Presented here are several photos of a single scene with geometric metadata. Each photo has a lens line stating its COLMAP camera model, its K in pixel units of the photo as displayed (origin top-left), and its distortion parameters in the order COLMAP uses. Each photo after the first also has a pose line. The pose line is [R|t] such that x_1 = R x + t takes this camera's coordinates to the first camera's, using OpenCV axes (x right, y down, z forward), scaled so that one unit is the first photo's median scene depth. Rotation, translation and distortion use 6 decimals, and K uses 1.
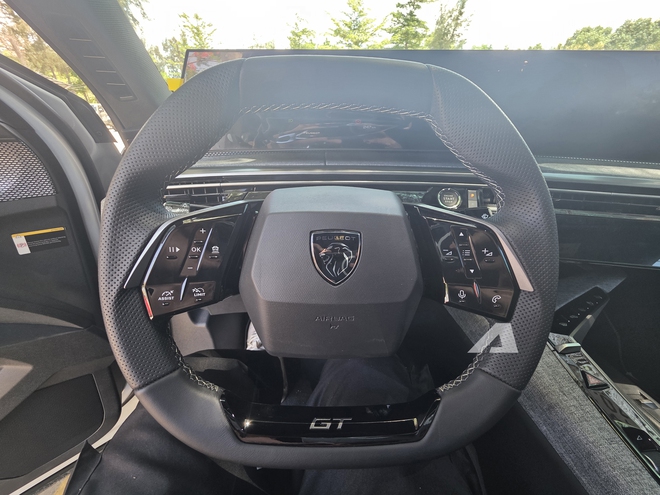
lens RADIAL K [[259.8, 0, 331.6], [0, 259.8, 243.6], [0, 0, 1]] dist [0.009679, 0.000143]
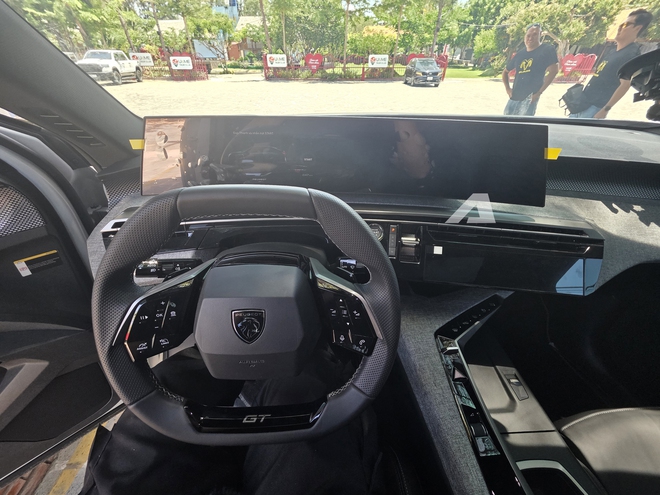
lens RADIAL K [[259.8, 0, 327.3], [0, 259.8, 243.6], [0, 0, 1]] dist [0.009679, 0.000143]
pose [[0.999813, -0.011446, 0.015617, 0.393110], [0.009157, 0.990180, 0.139501, -0.550058], [-0.017060, -0.139332, 0.990099, -0.404497]]
